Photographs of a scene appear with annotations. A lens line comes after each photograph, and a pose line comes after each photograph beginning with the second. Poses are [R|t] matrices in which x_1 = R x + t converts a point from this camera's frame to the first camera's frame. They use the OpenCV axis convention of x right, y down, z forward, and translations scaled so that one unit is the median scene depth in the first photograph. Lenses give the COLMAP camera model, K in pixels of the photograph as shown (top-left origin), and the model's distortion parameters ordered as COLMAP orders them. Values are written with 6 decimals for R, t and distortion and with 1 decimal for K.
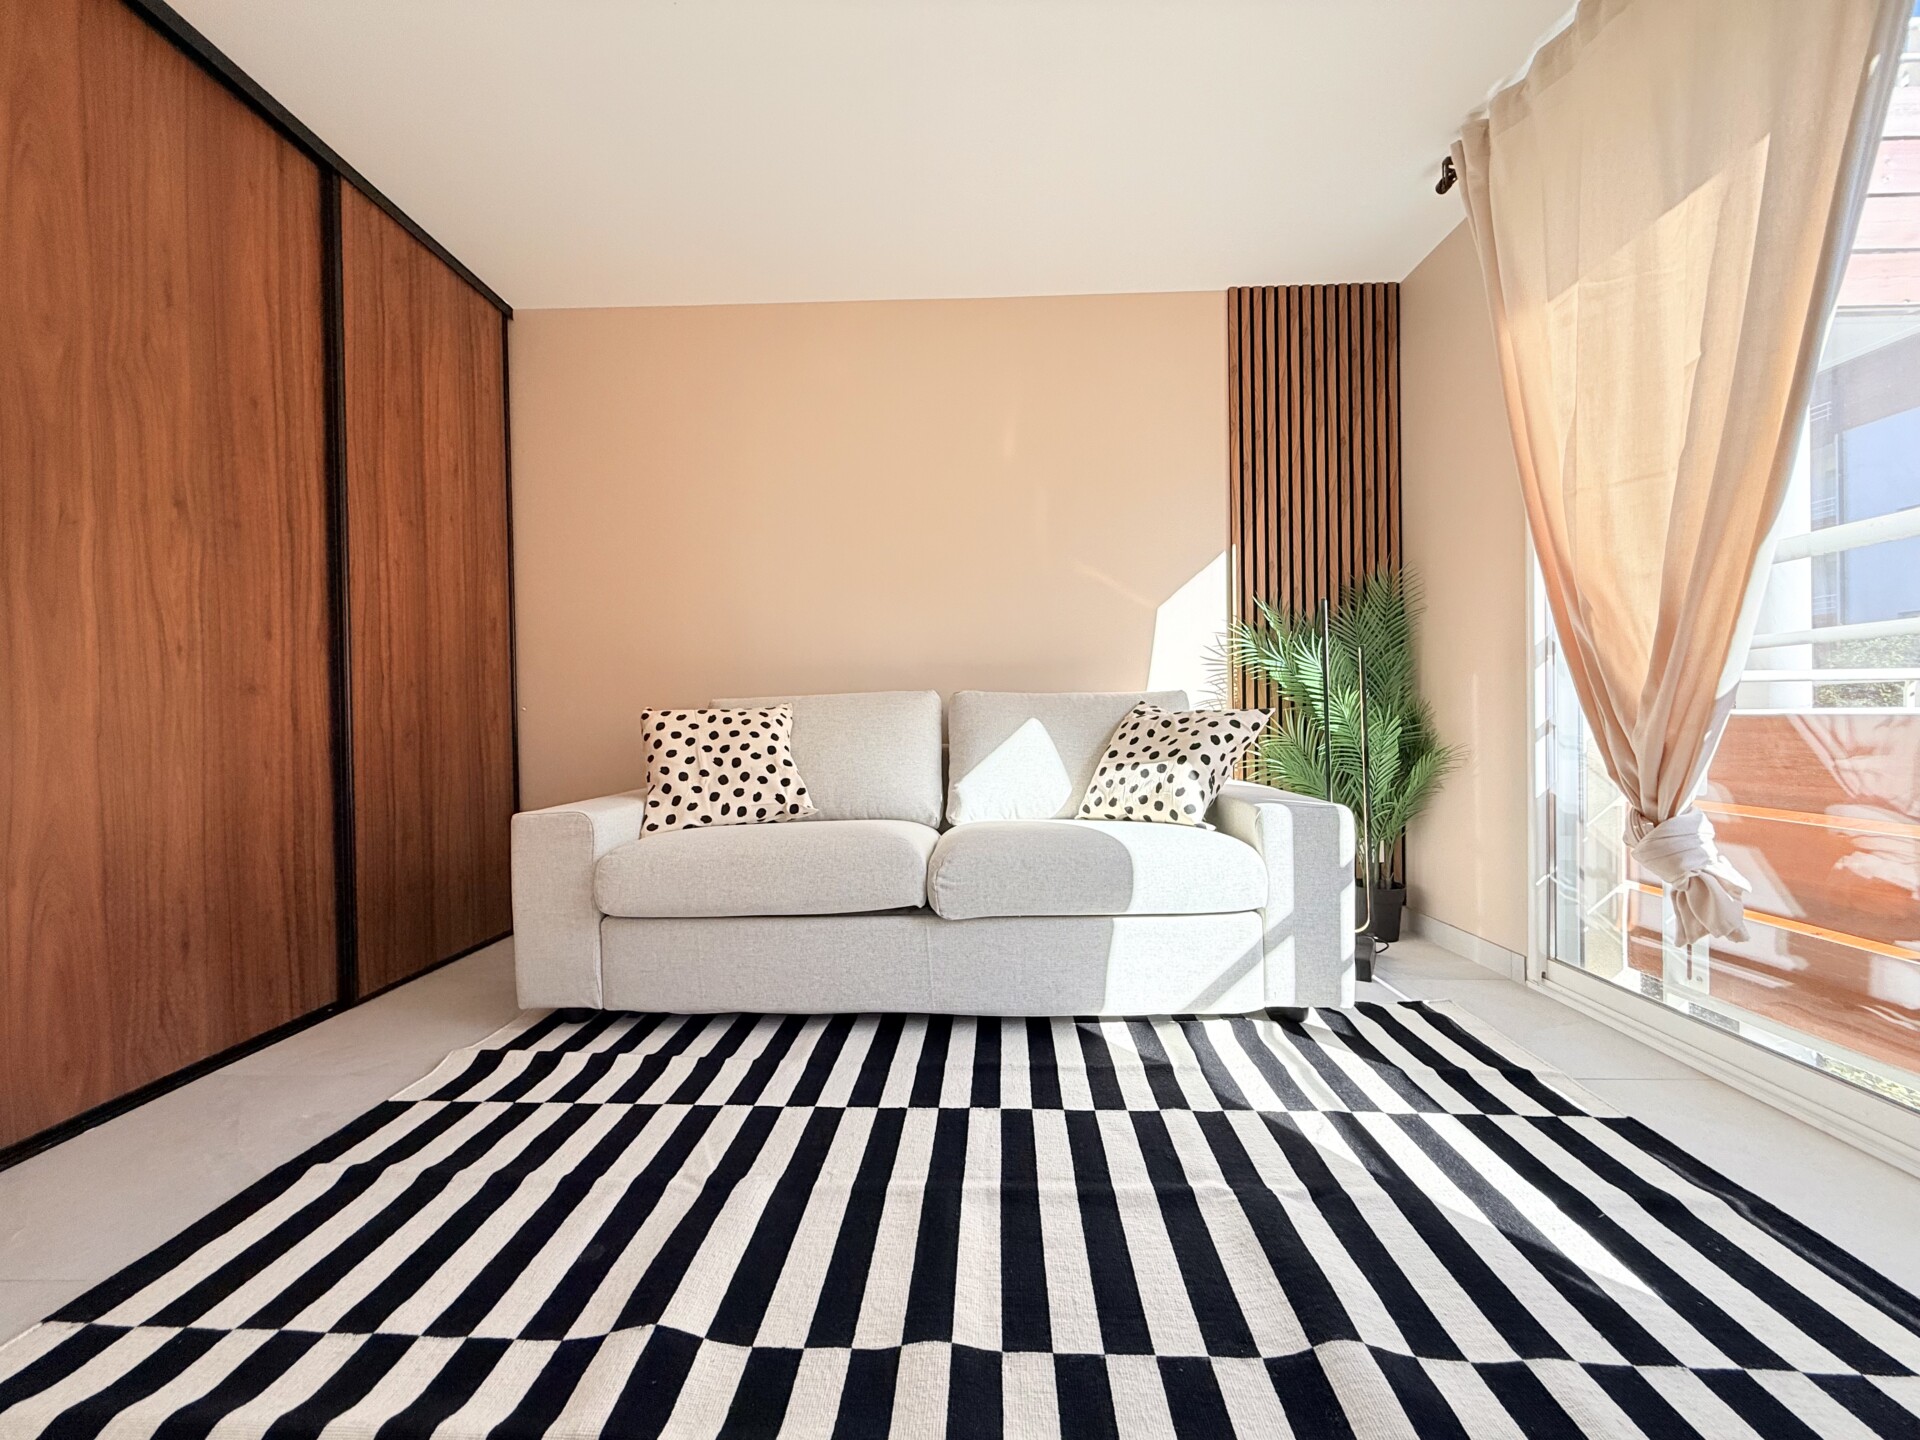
lens RADIAL K [[763.3, 0, 957.7], [0, 763.3, 715.9], [0, 0, 1]] dist [-0.002148, 0.000122]
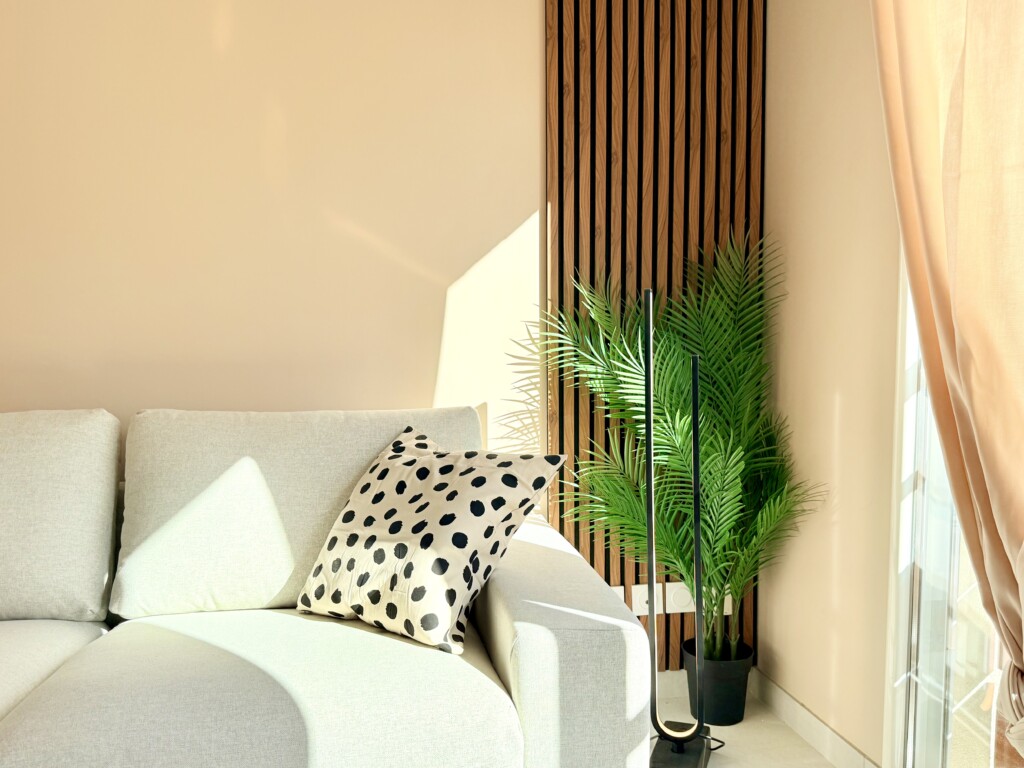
lens RADIAL K [[824.1, 0, 513.7], [0, 824.1, 414.2], [0, 0, 1]] dist [0.095042, -0.181915]
pose [[0.982402, -0.013803, 0.186270, 0.224019], [-0.002086, 0.996393, 0.084837, -0.110875], [-0.186769, -0.083732, 0.978829, 0.266293]]
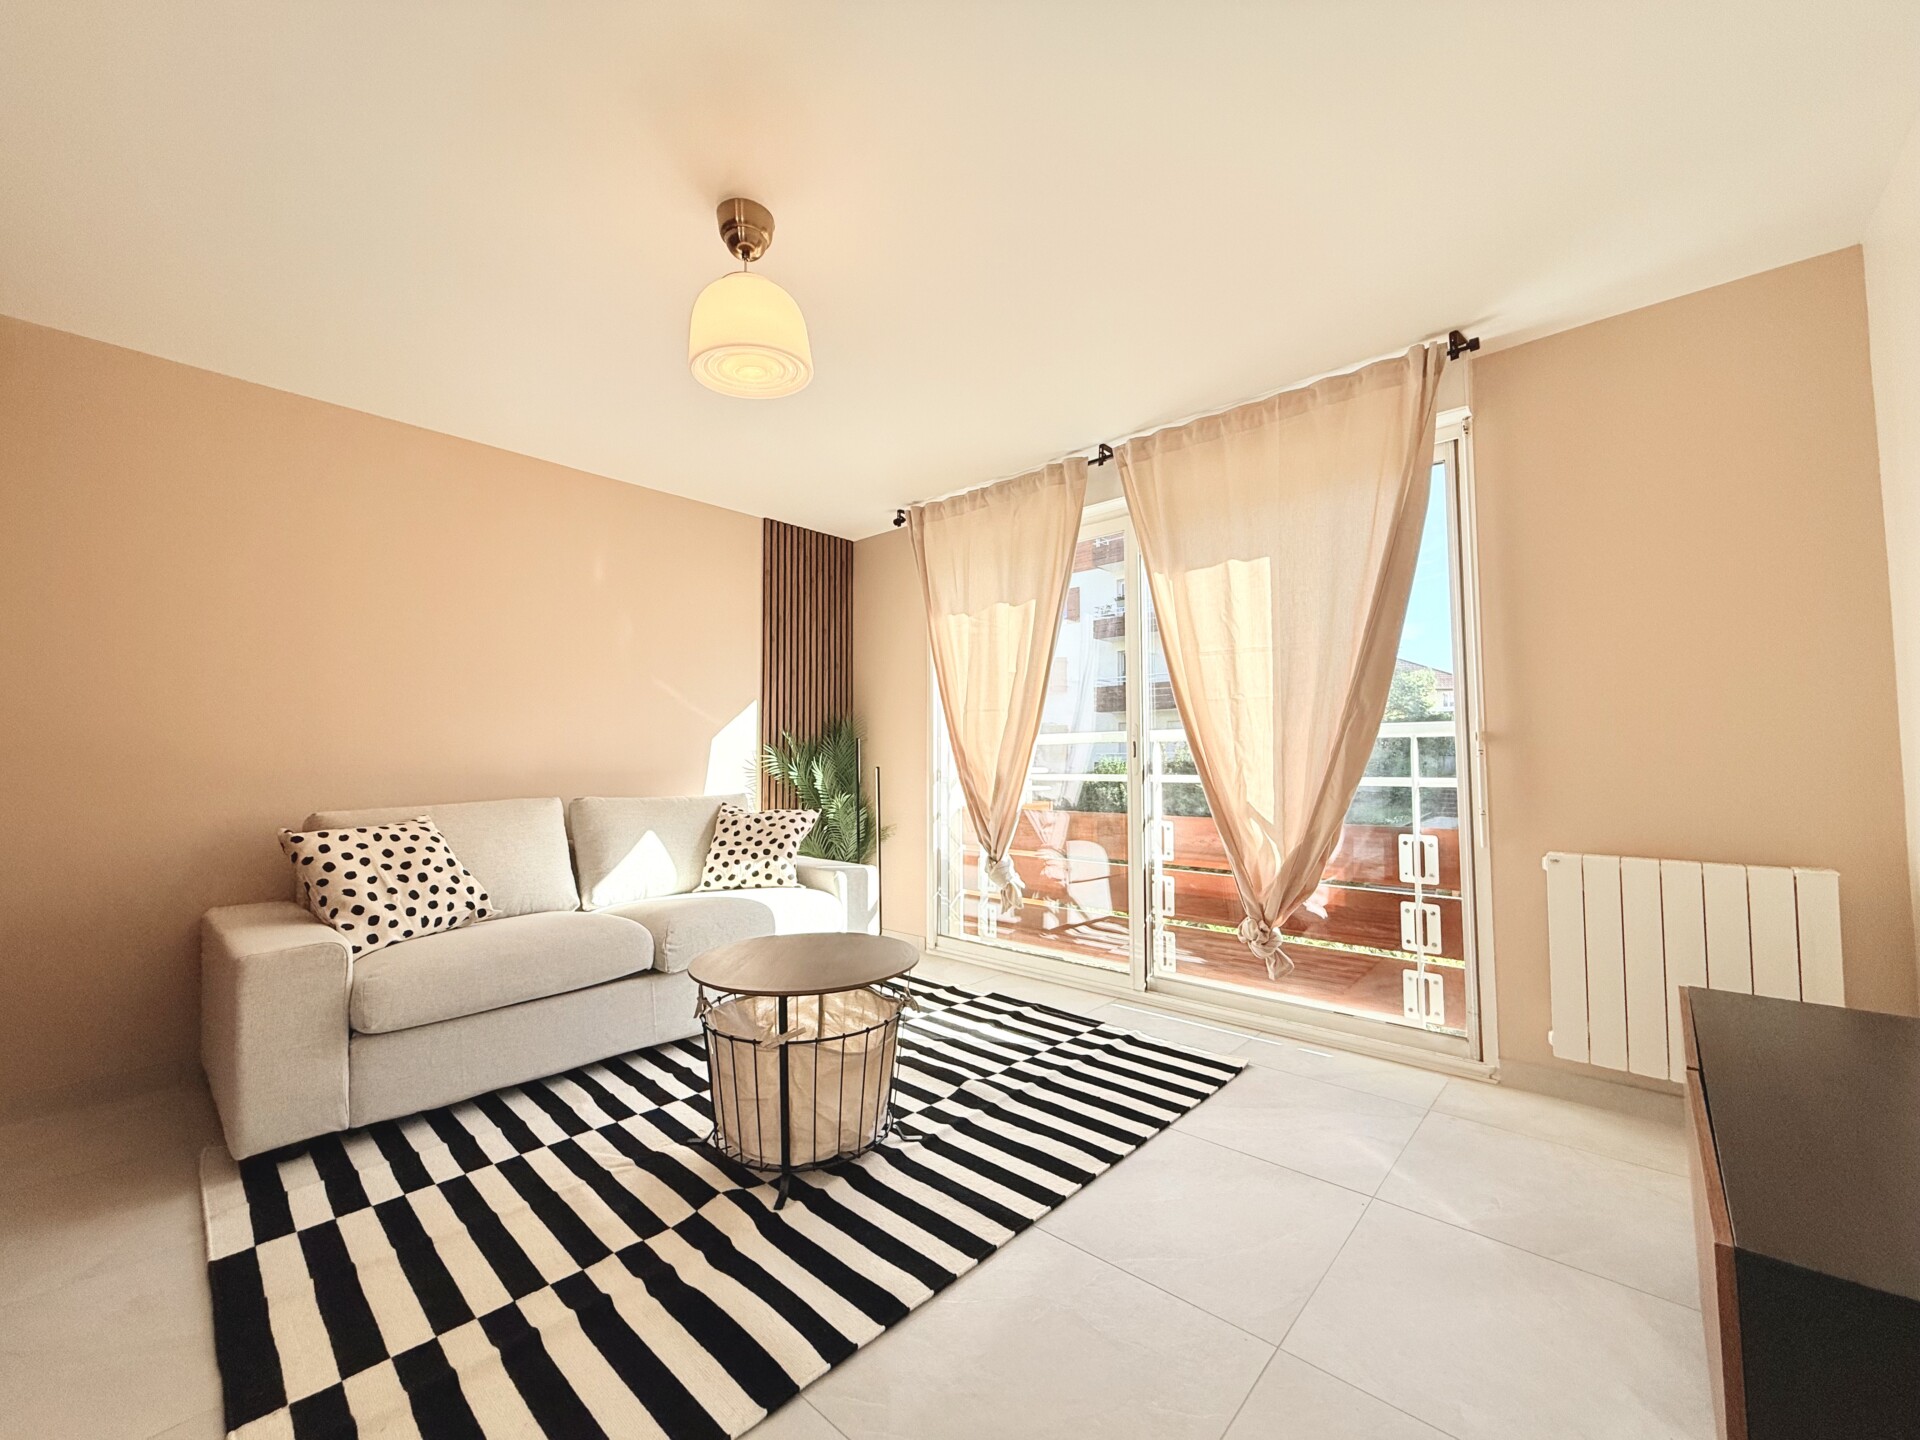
lens RADIAL K [[763.3, 0, 957.7], [0, 763.3, 715.9], [0, 0, 1]] dist [-0.002148, 0.000122]
pose [[0.650697, 0.053544, 0.757447, -0.643781], [-0.003396, 0.997706, -0.067611, -0.099337], [-0.759330, 0.041422, 0.649386, -0.295560]]
